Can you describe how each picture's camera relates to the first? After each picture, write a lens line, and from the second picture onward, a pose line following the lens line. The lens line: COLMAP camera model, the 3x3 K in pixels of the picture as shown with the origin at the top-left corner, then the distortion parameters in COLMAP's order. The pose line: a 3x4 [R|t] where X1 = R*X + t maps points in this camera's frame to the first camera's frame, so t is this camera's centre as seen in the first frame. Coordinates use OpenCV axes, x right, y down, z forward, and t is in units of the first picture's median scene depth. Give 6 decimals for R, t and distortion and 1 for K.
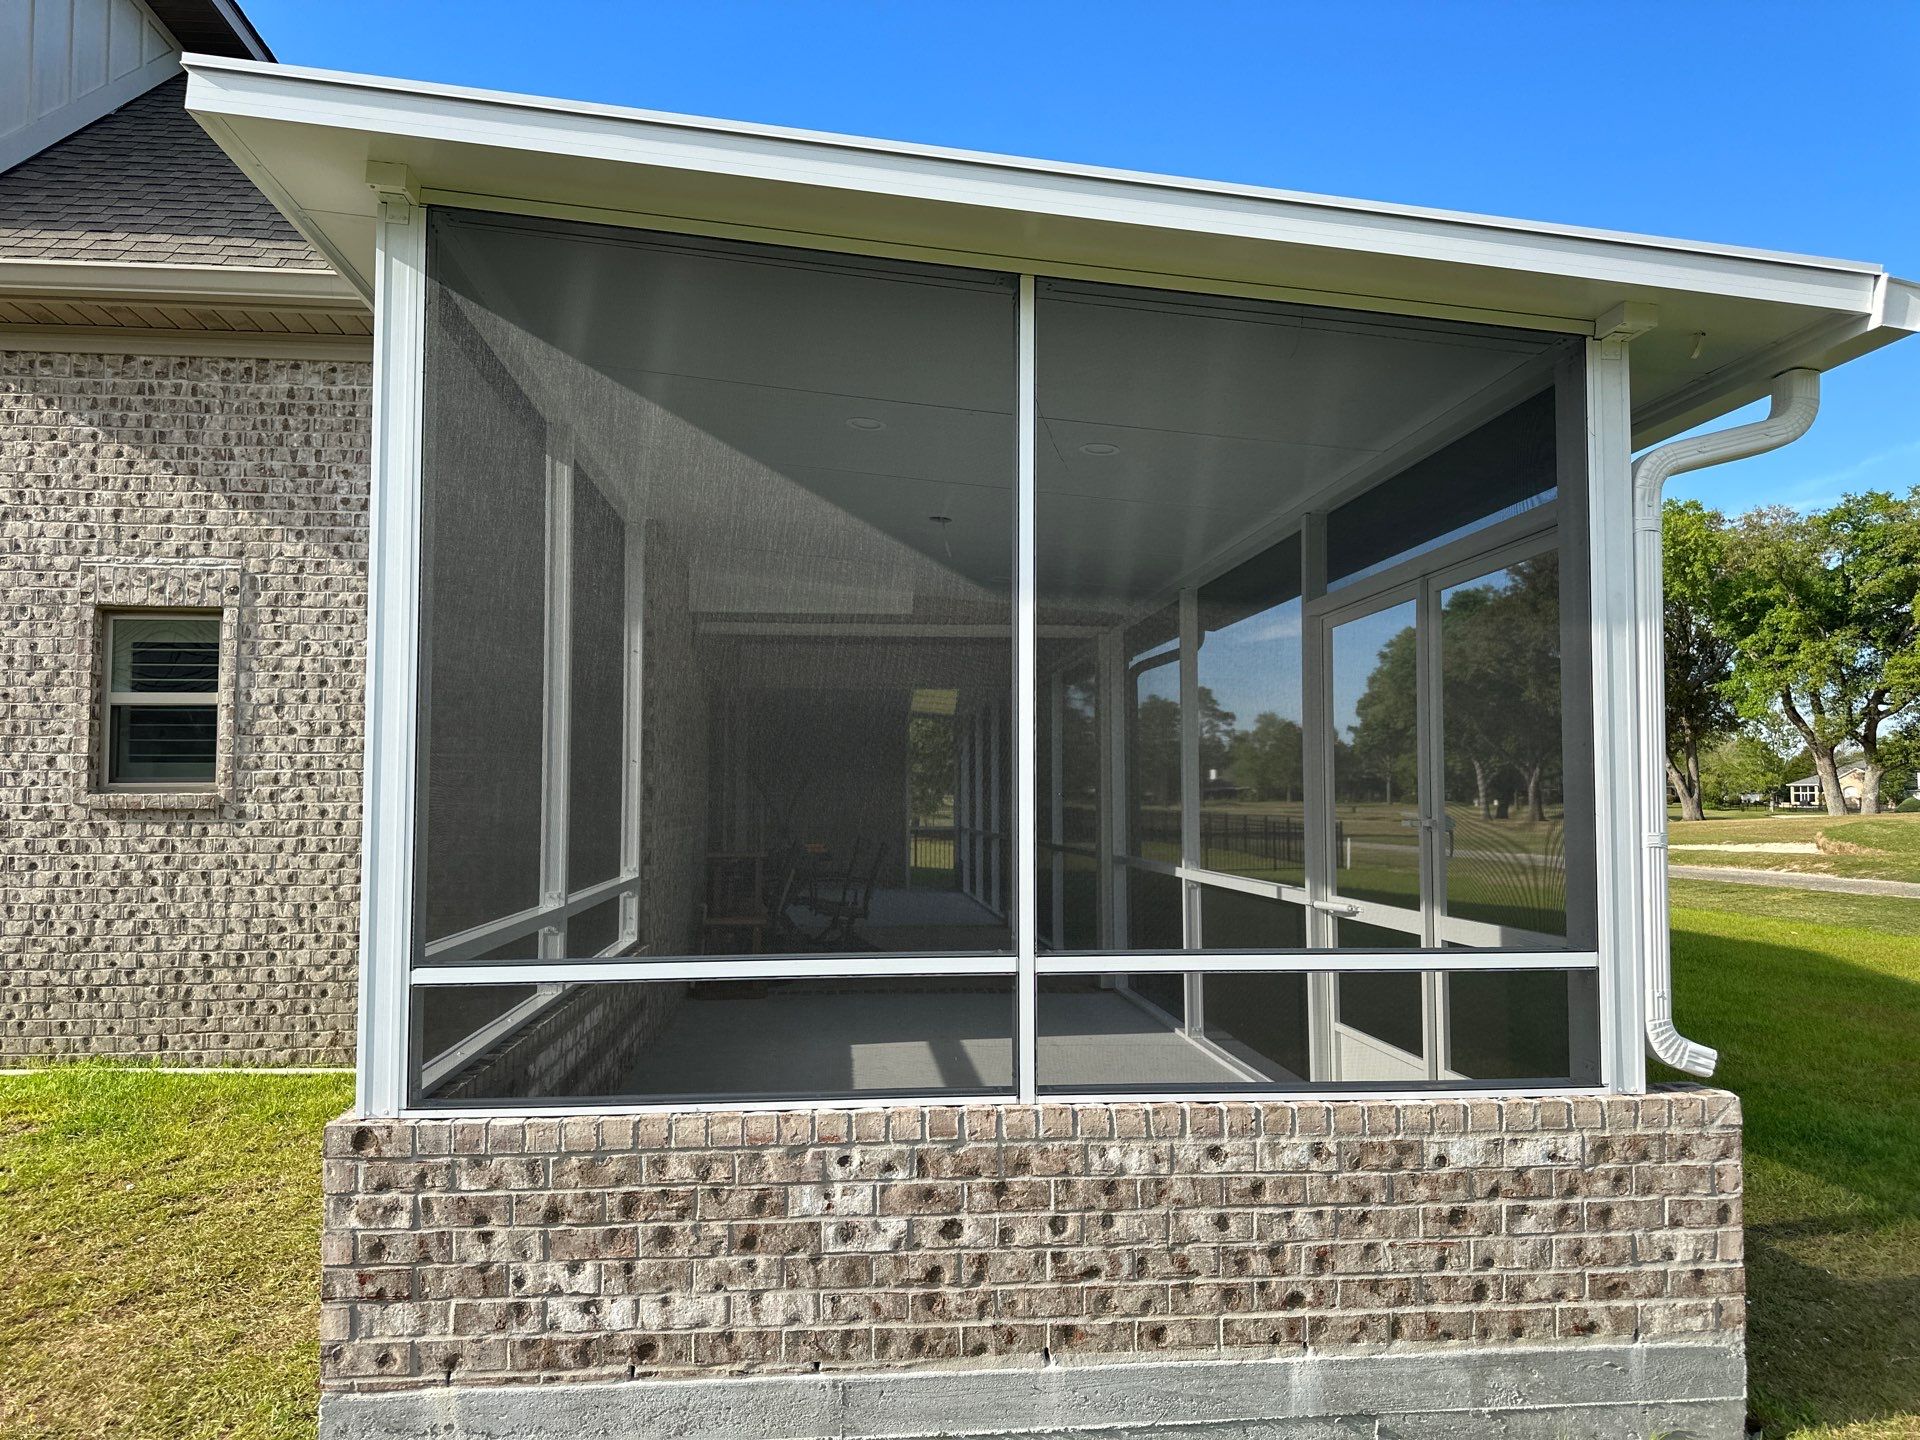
lens RADIAL K [[1336.0, 0, 1025.7], [0, 1336.0, 720.8], [0, 0, 1]] dist [0.079377, -0.096086]
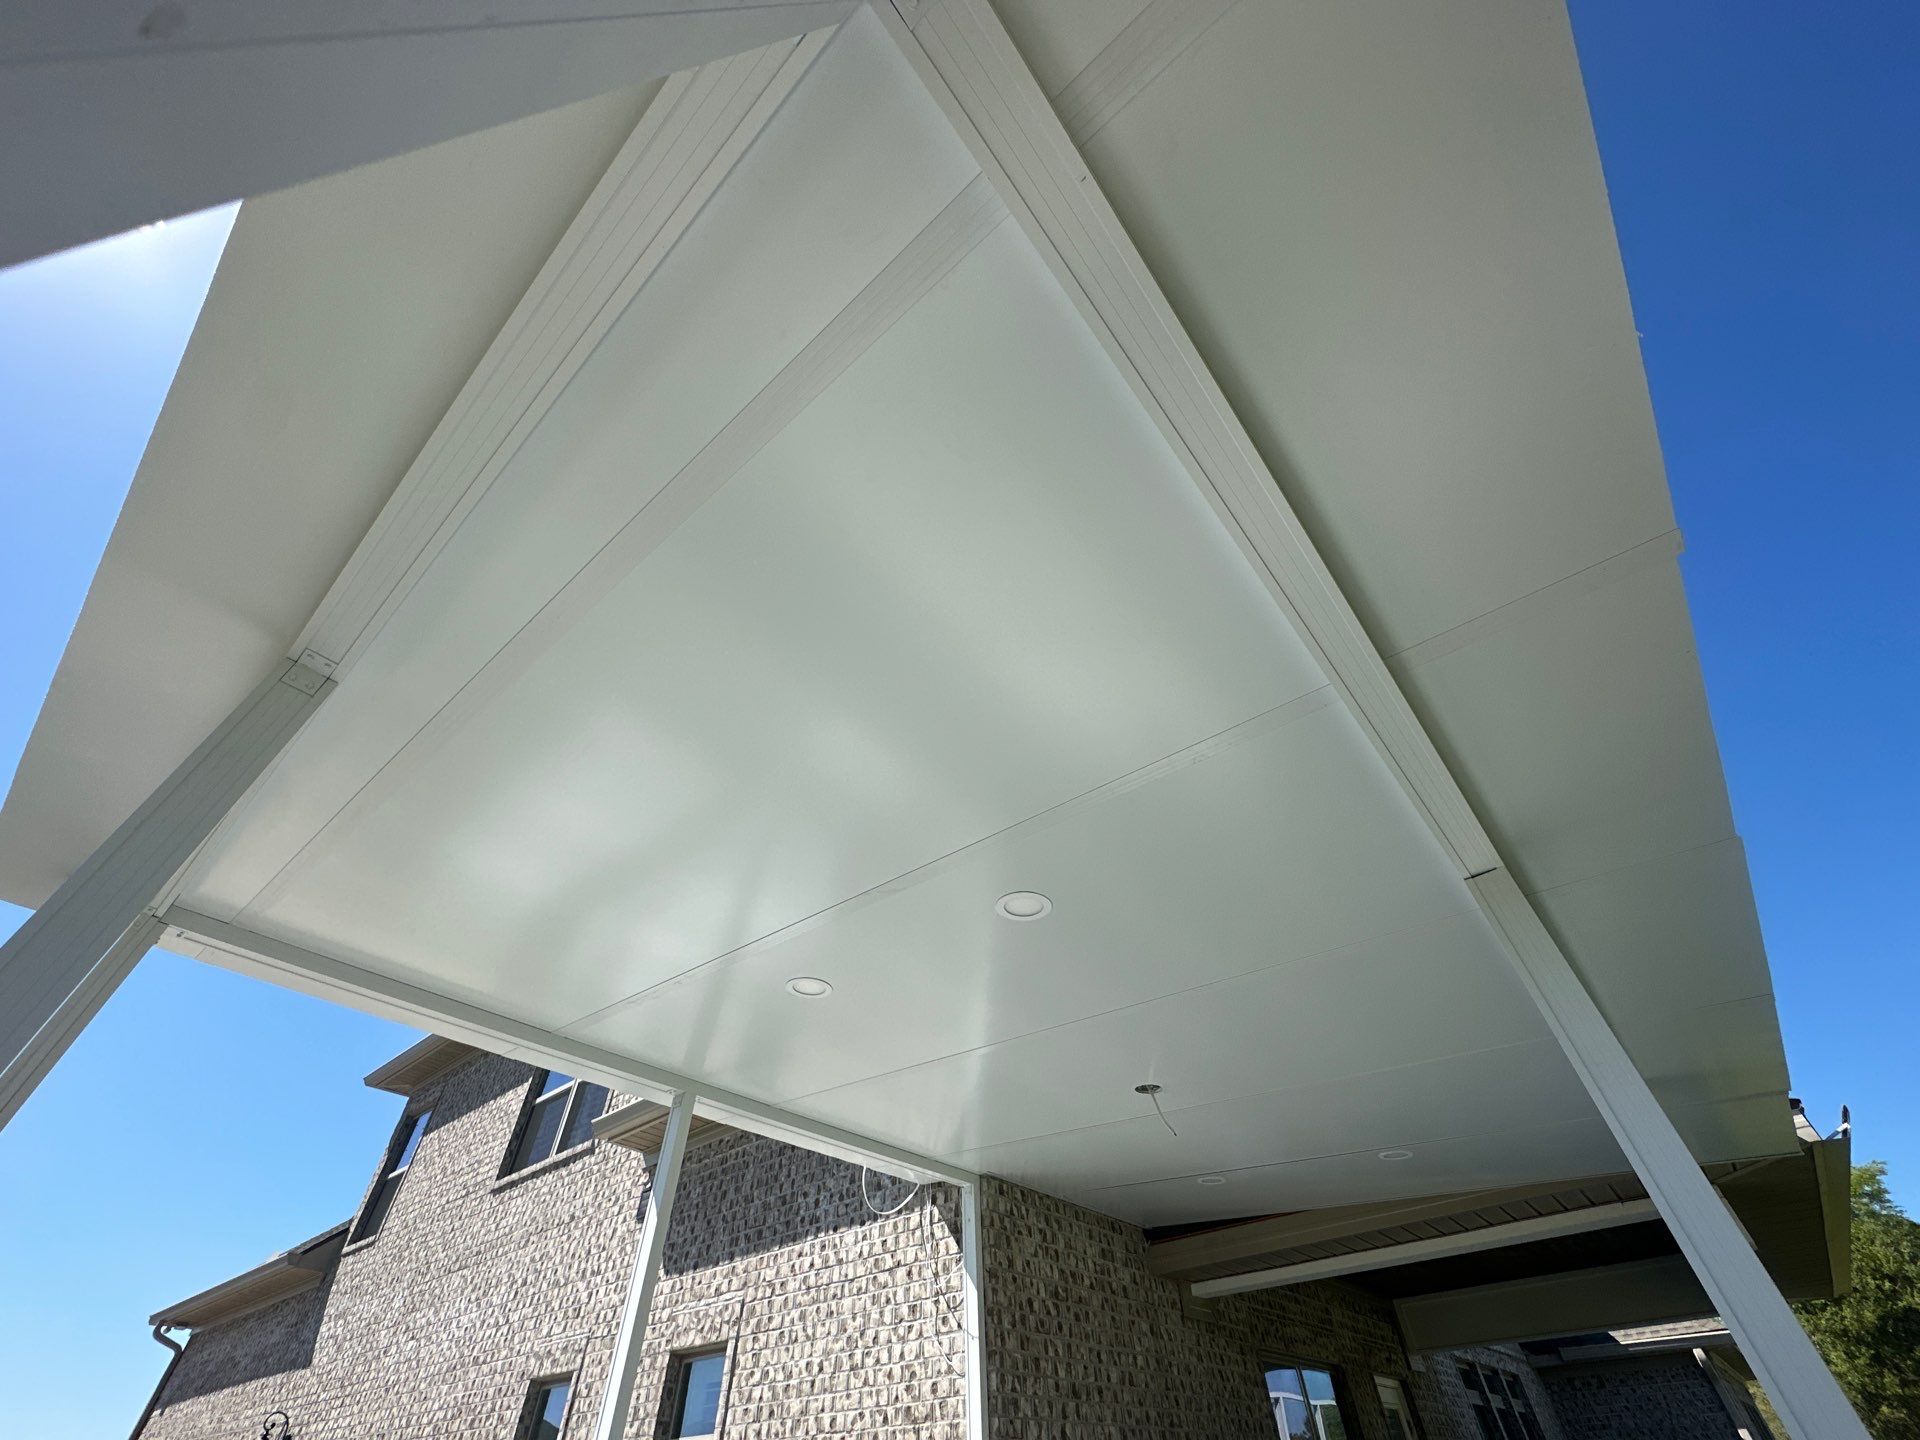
lens RADIAL K [[766.9, 0, 960.5], [0, 766.9, 714.3], [0, 0, 1]] dist [-0.002167, -0.000202]
pose [[0.684746, -0.539713, -0.489726, 0.436930], [0.068009, 0.716370, -0.694398, 0.015795], [0.725601, 0.442181, 0.527237, 1.089770]]
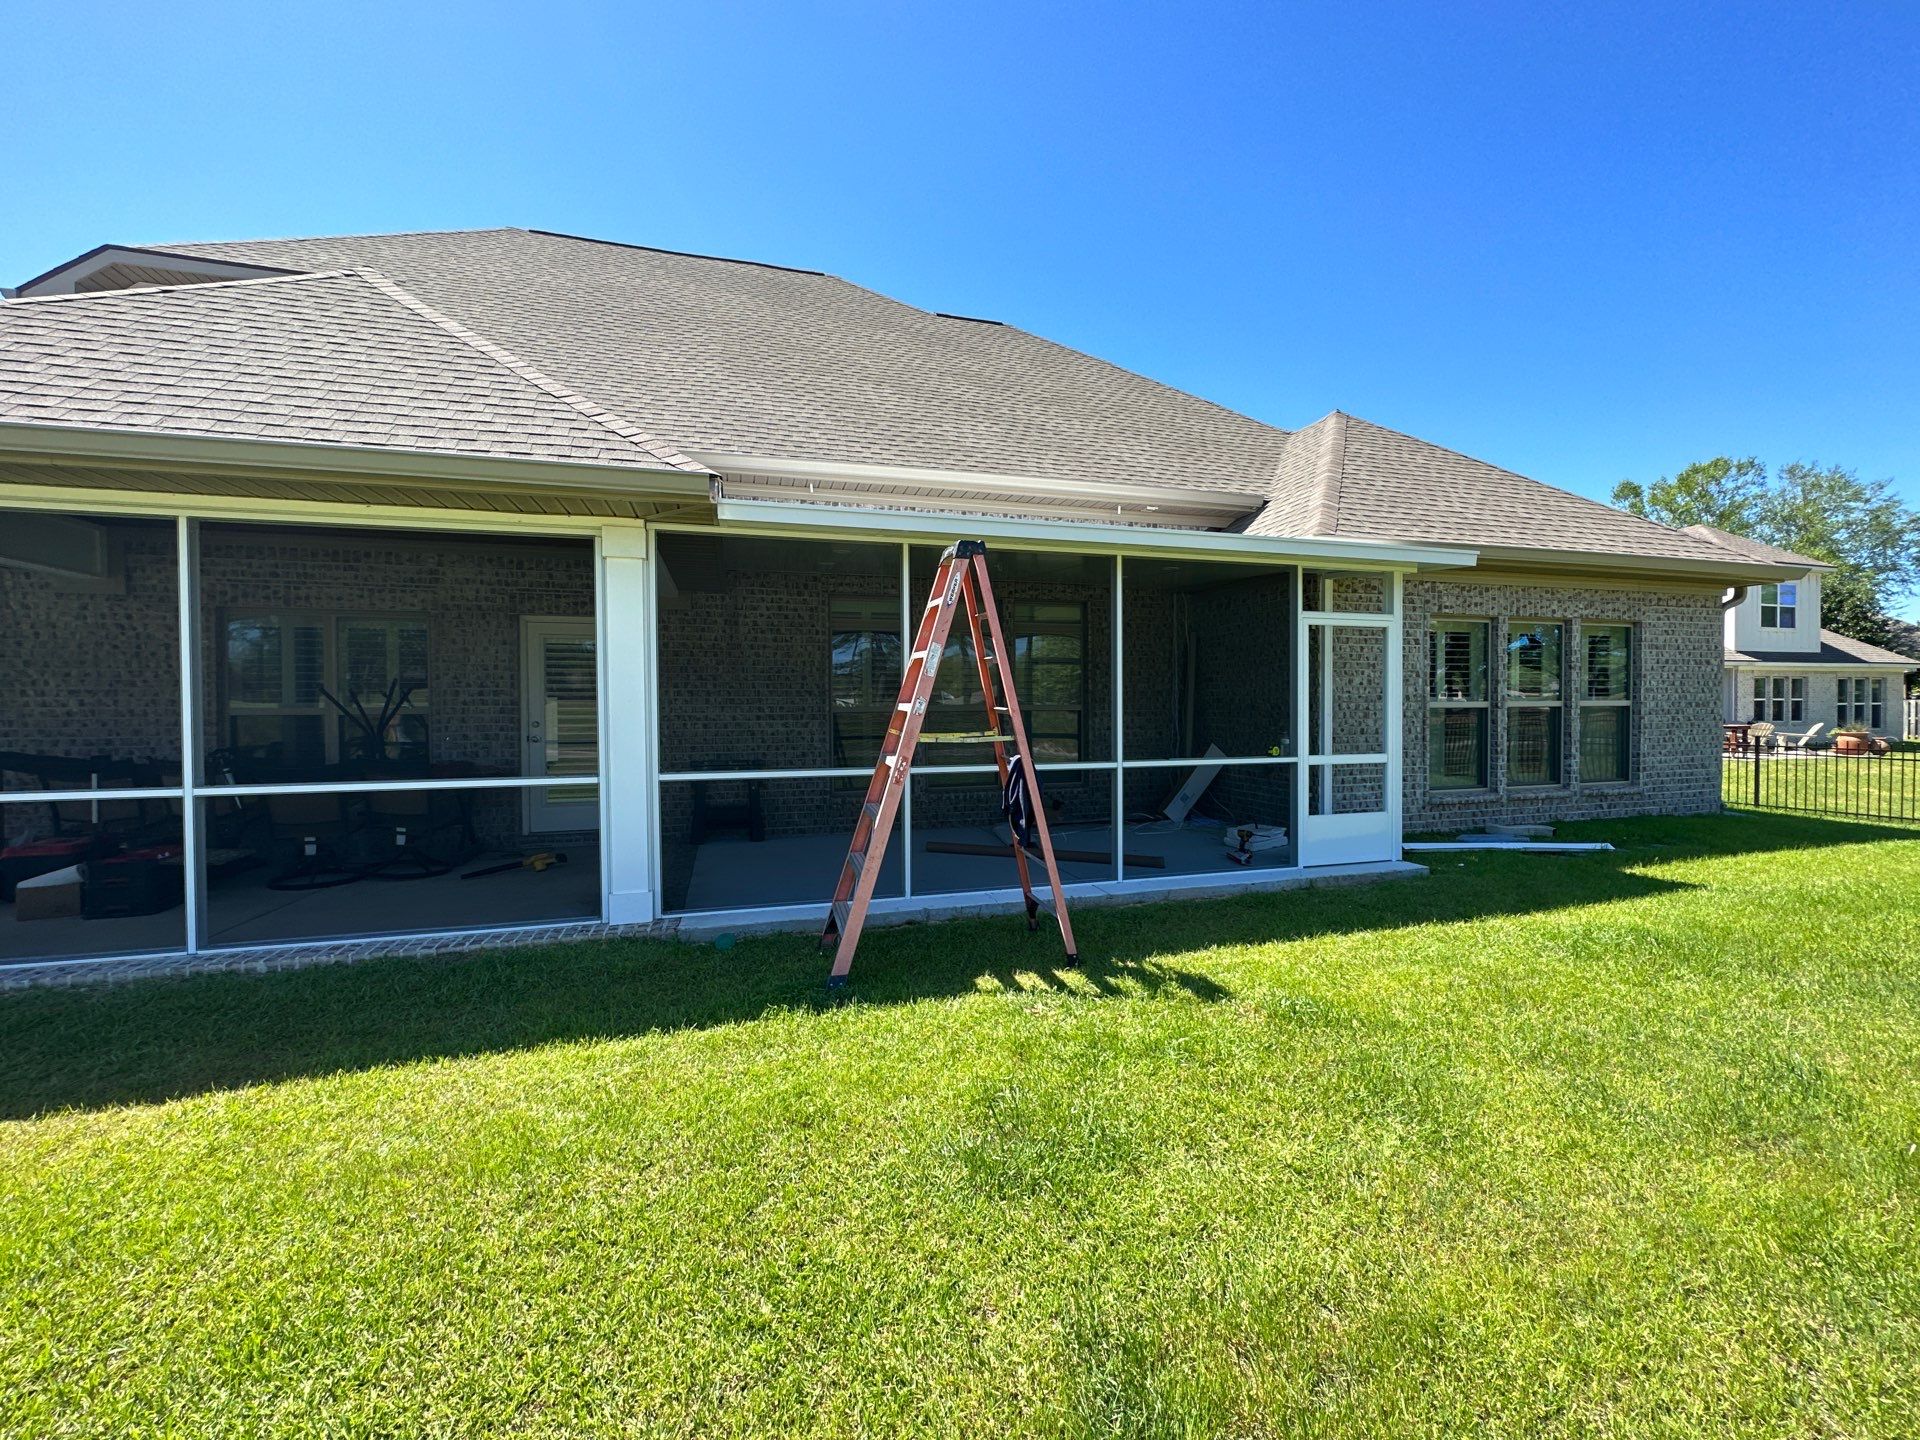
lens RADIAL K [[771.1, 0, 962.5], [0, 771.1, 721.9], [0, 0, 1]] dist [-0.003576, -0.000068]
pose [[0.171089, 0.017885, -0.985093, 1.676926], [0.062650, 0.997614, 0.028993, 0.262381], [0.983262, -0.066677, 0.169560, 4.663551]]
